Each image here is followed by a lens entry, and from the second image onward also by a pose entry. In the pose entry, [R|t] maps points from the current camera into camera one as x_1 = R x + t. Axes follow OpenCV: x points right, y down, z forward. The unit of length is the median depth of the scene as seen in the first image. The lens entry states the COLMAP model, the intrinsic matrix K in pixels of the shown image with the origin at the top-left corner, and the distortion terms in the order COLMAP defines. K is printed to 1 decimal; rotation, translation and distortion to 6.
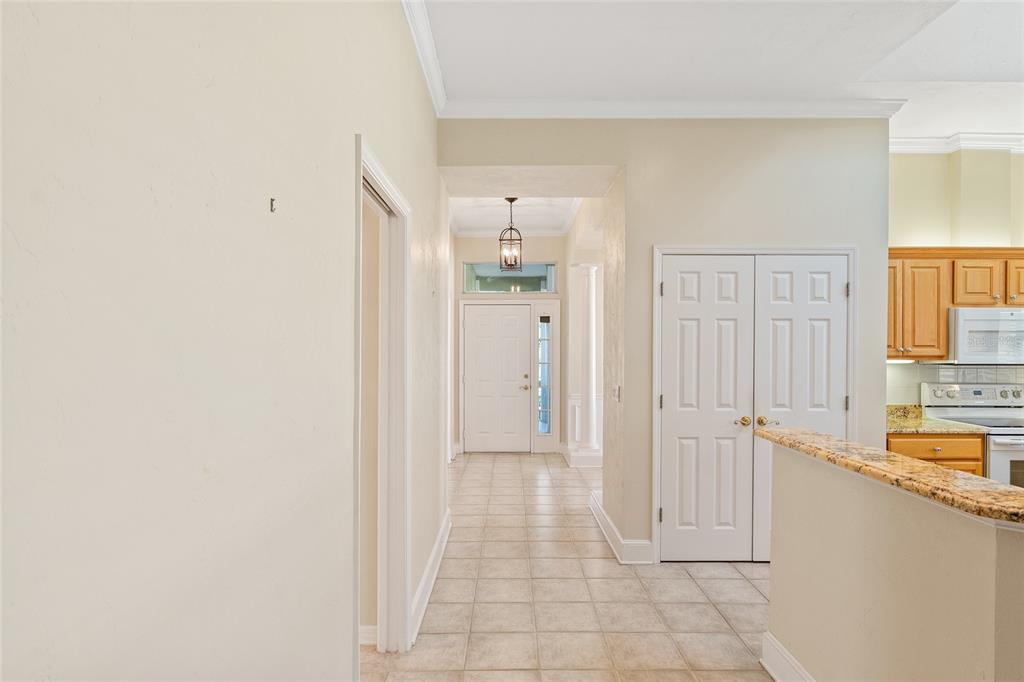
lens RADIAL K [[571.9, 0, 511.6], [0, 571.9, 351.4], [0, 0, 1]] dist [0.003858, 0.000771]
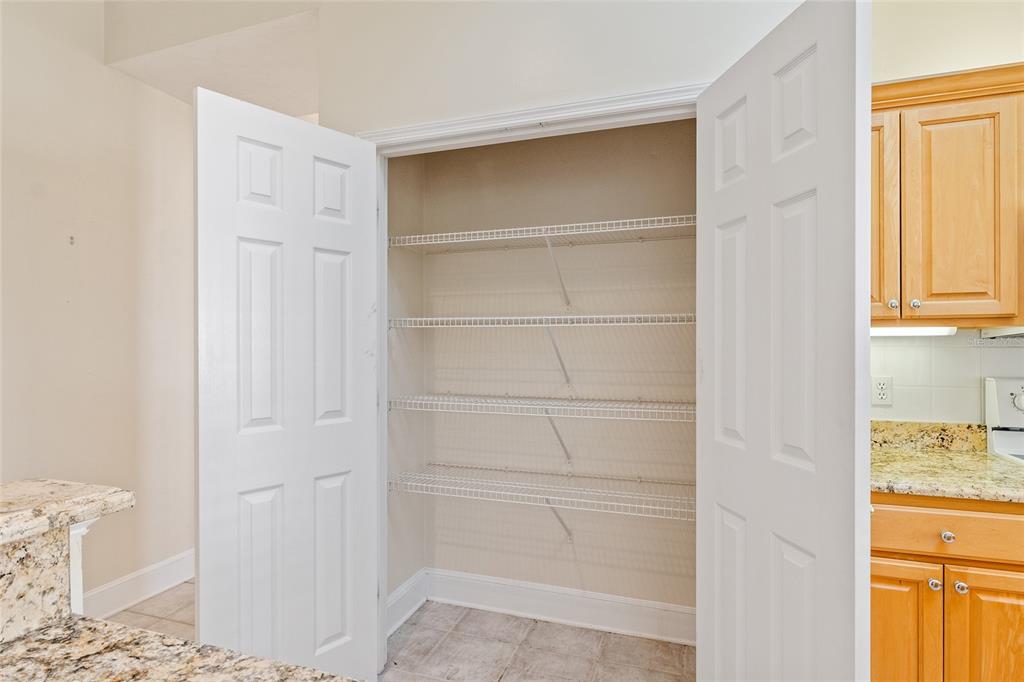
lens RADIAL K [[548.9, 0, 508.5], [0, 548.9, 342.5], [0, 0, 1]] dist [0.007975, -0.001072]
pose [[0.945745, -0.002714, -0.324897, 0.527370], [0.000367, 0.999973, -0.007287, 0.031173], [0.324908, 0.006772, 0.945721, 0.476814]]
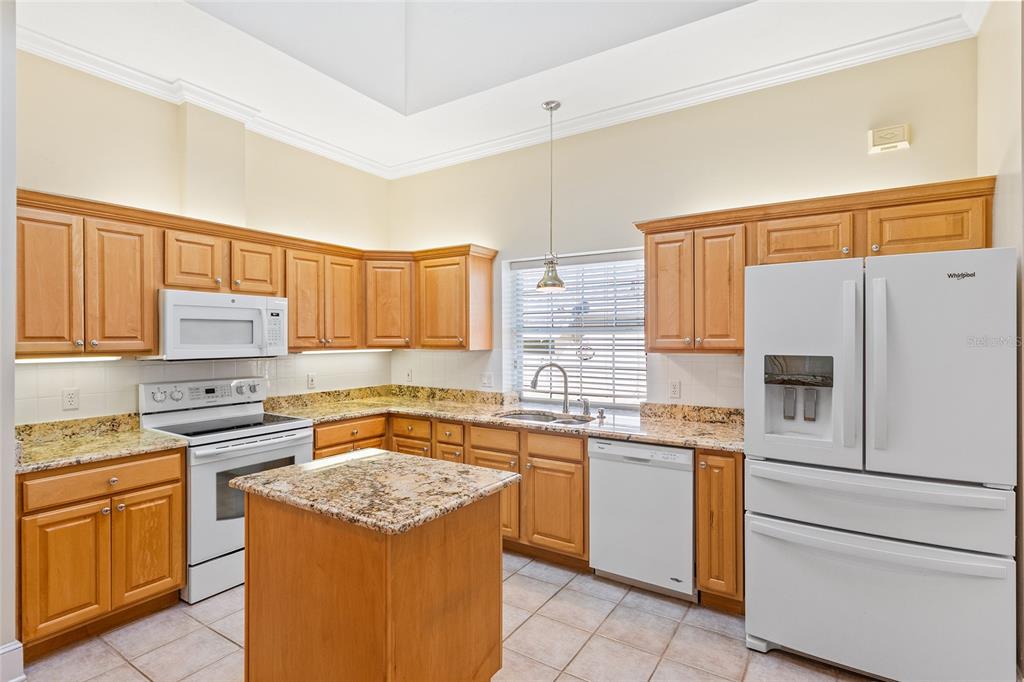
lens RADIAL K [[505.8, 0, 509.9], [0, 505.8, 339.2], [0, 0, 1]] dist [0.000724, 0.000444]
pose [[0.552712, -0.006405, 0.833347, 0.449689], [0.008027, 0.999965, 0.002362, -0.004651], [-0.833333, 0.005384, 0.552744, 0.209680]]
